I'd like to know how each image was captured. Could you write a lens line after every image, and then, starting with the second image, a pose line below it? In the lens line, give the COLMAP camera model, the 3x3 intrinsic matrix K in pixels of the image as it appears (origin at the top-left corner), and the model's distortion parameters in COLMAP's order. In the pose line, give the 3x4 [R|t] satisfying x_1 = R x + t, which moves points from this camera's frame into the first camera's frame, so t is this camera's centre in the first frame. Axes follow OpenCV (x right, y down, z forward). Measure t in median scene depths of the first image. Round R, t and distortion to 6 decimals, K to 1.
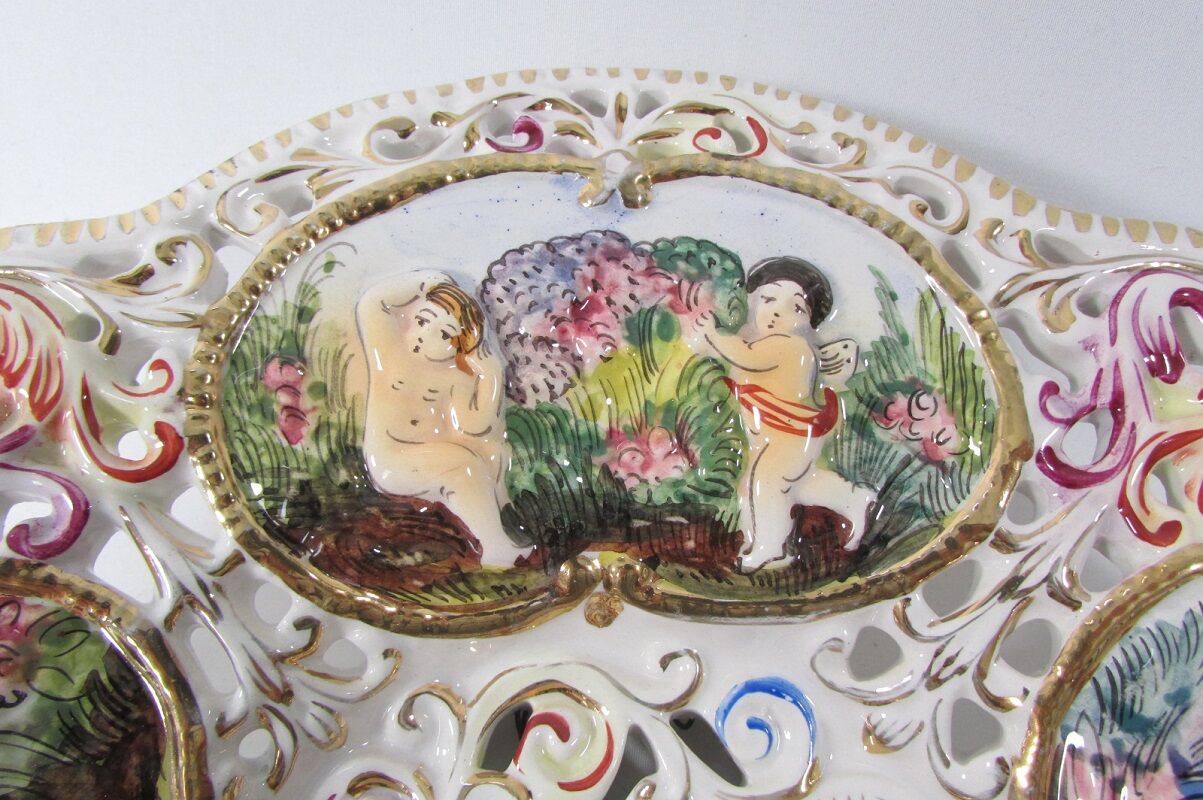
lens RADIAL K [[908.3, 0, 597.6], [0, 908.3, 412.3], [0, 0, 1]] dist [0.001744, -0.008576]
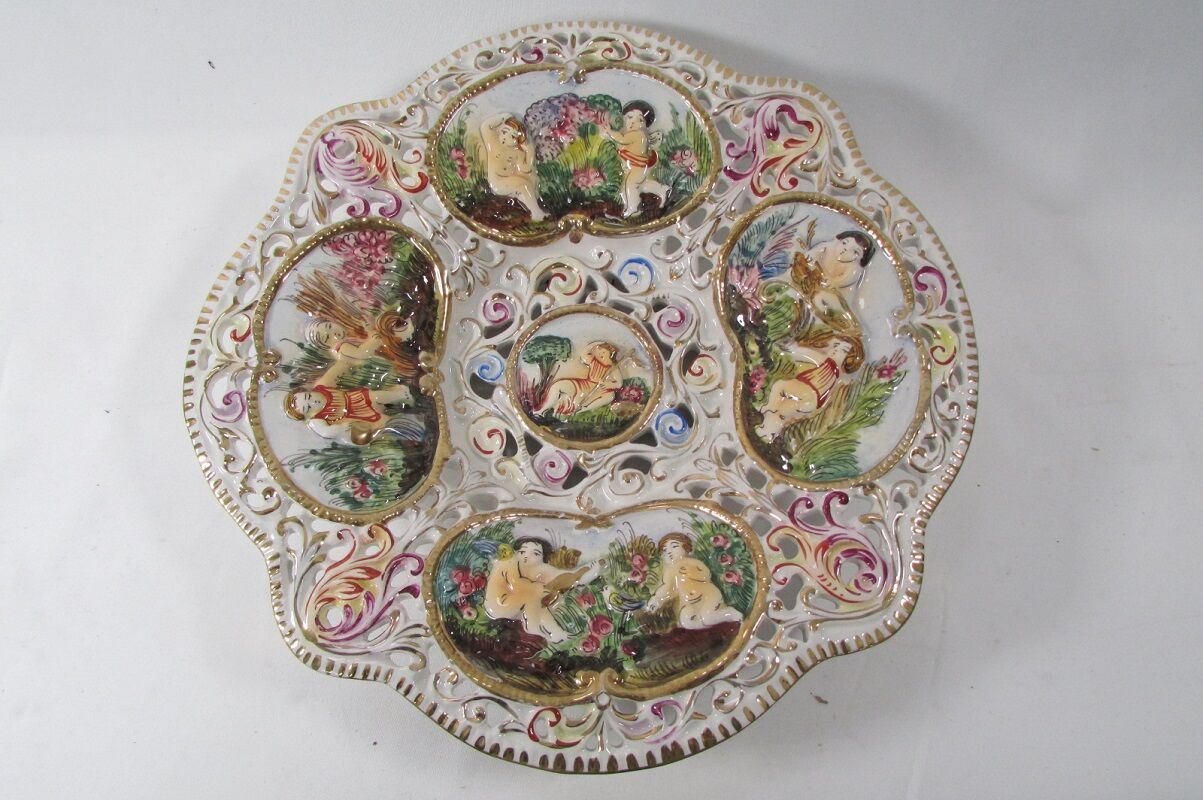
lens RADIAL K [[908.3, 0, 605.4], [0, 908.3, 404.1], [0, 0, 1]] dist [0.001744, -0.008576]
pose [[0.998650, -0.051917, -0.001371, 0.075546], [0.051319, 0.982398, 0.179610, 0.234174], [-0.007978, -0.179438, 0.983737, -1.884732]]
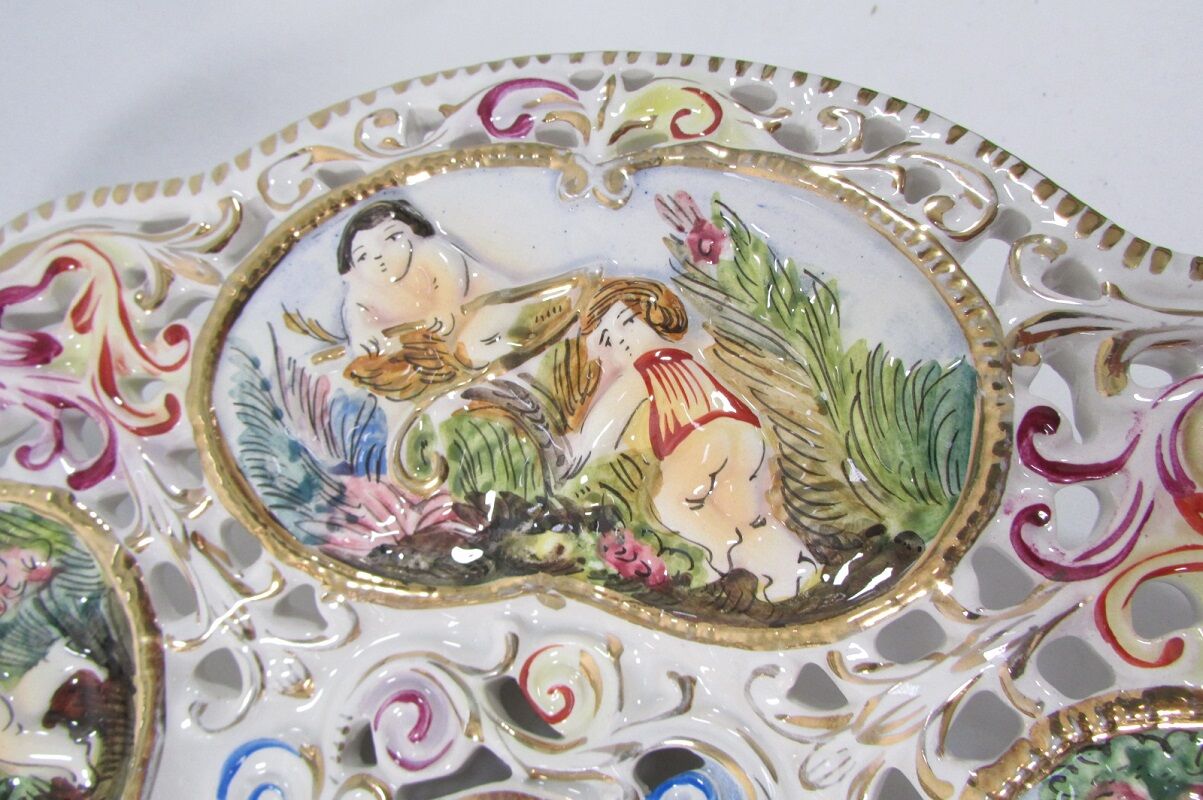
lens RADIAL K [[908.3, 0, 603.2], [0, 908.3, 419.1], [0, 0, 1]] dist [0.001744, -0.008576]
pose [[0.205256, -0.925978, 0.316913, 0.336527], [0.932664, 0.283213, 0.223448, 0.365367], [-0.296662, 0.249709, 0.921758, -0.211254]]
